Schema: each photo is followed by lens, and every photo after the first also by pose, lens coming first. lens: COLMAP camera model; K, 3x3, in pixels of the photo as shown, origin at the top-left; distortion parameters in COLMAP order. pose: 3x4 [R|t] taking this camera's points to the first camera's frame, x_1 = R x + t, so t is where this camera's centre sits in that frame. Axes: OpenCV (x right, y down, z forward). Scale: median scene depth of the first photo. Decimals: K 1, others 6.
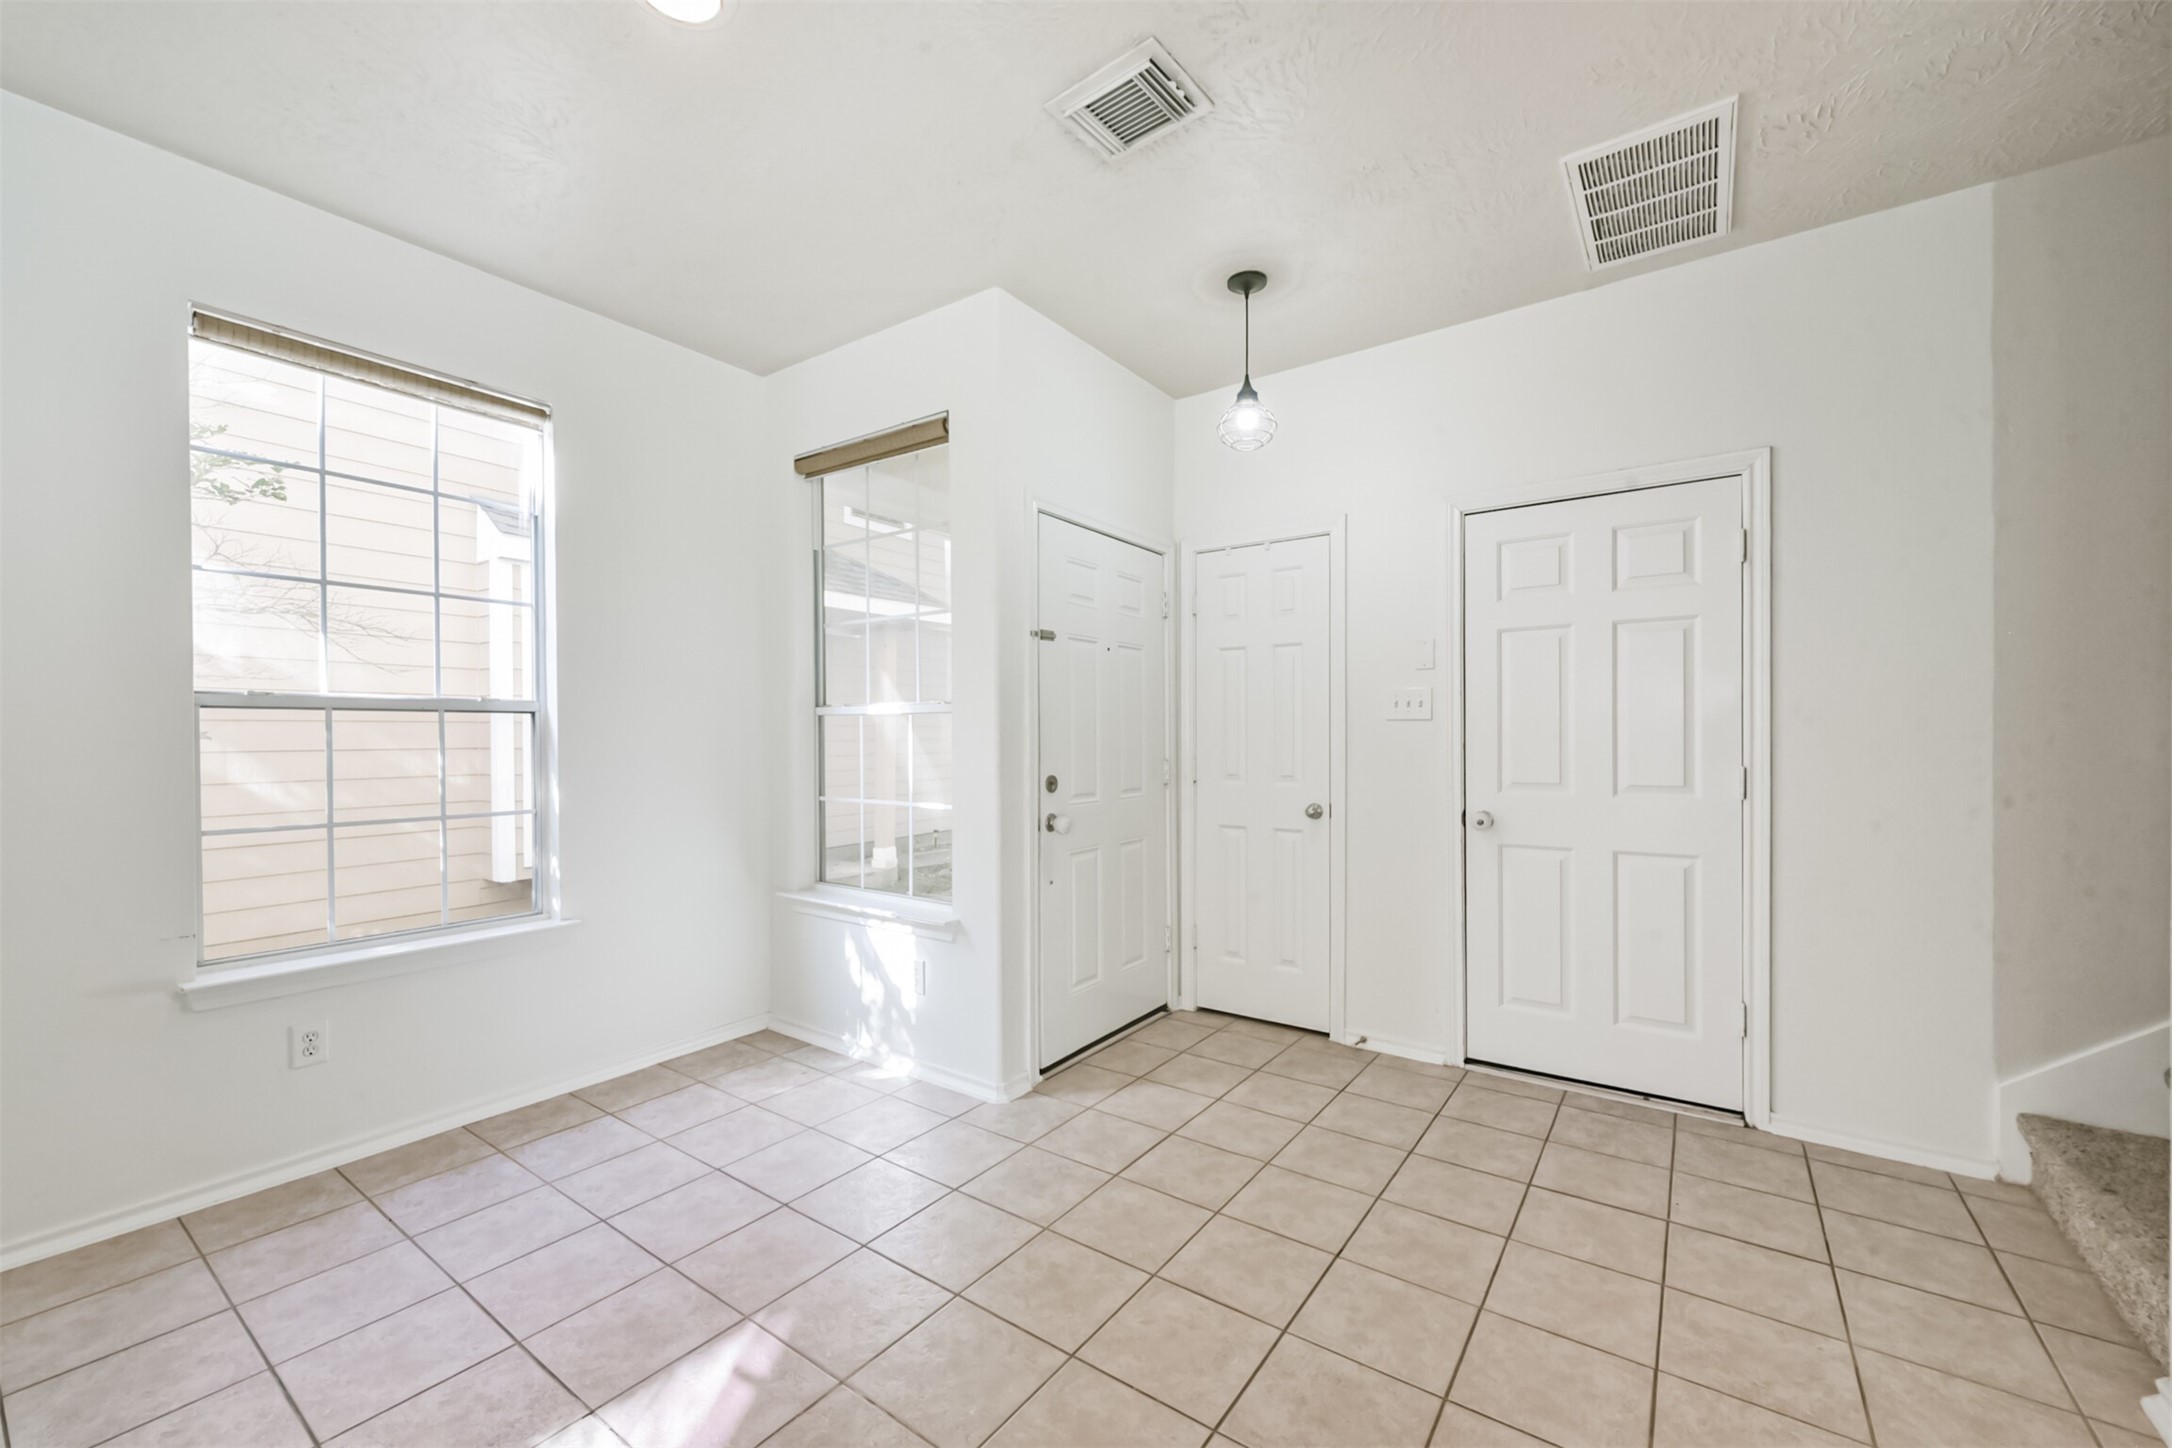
lens RADIAL K [[847.9, 0, 1084.1], [0, 847.9, 737.5], [0, 0, 1]] dist [-0.001072, -0.000147]
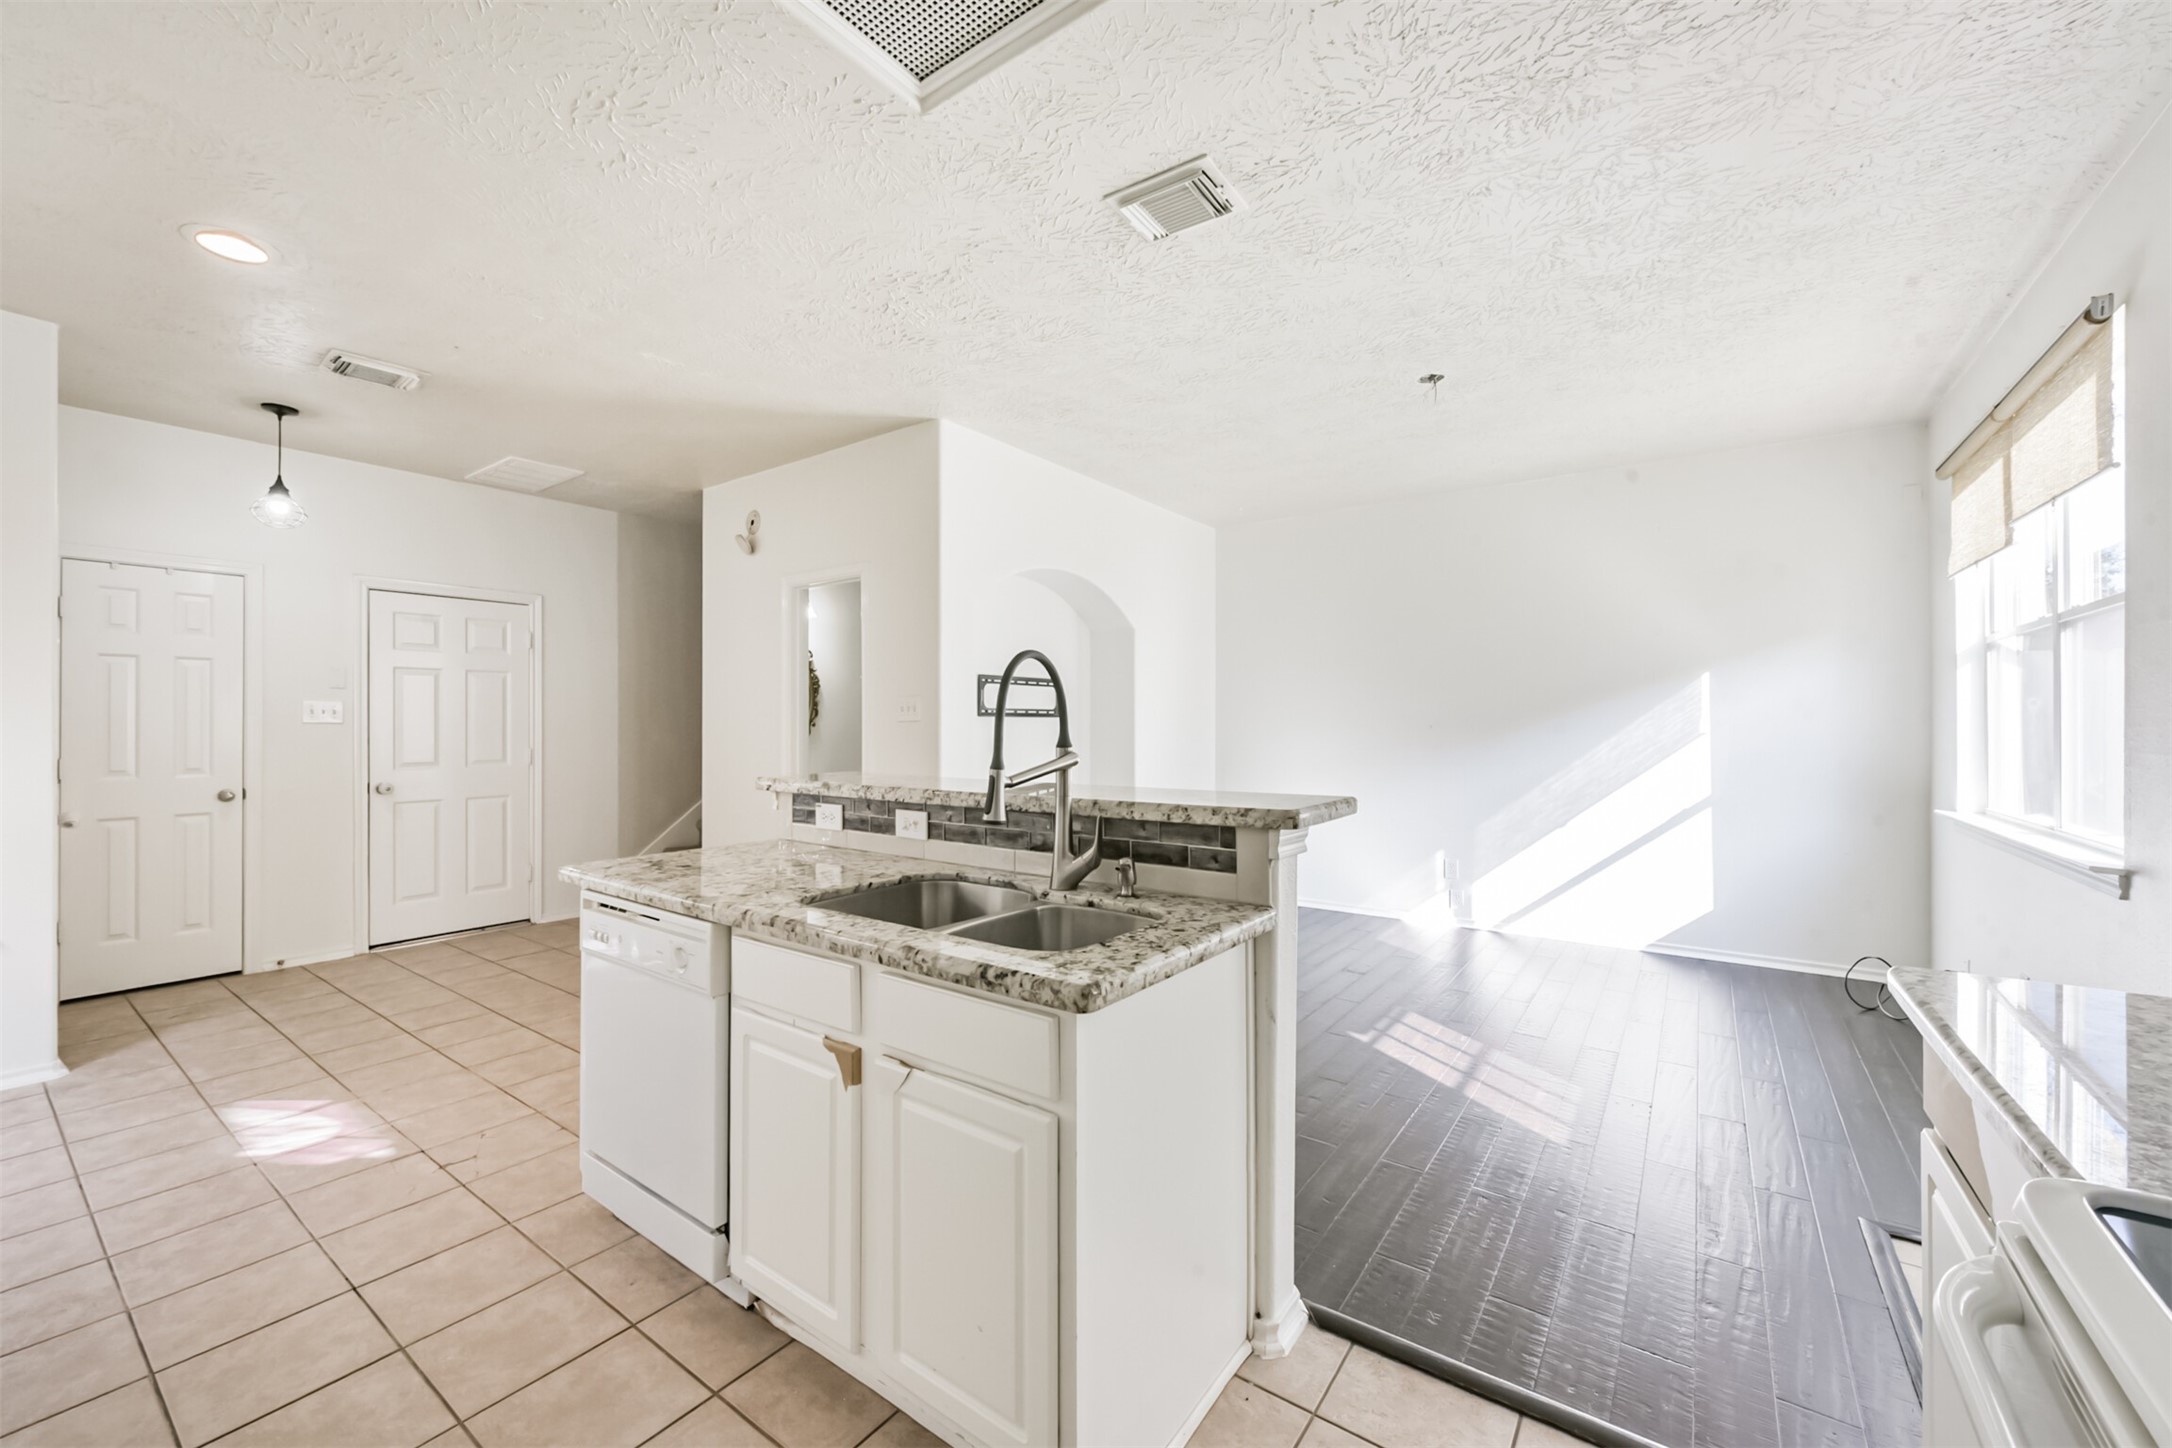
lens RADIAL K [[847.9, 0, 1083.0], [0, 847.9, 723.4], [0, 0, 1]] dist [-0.001072, -0.000147]
pose [[-0.003763, 0.004450, 0.999983, -1.185133], [-0.003213, 0.999985, -0.004462, -0.021581], [-0.999988, -0.003230, -0.003749, -0.304831]]
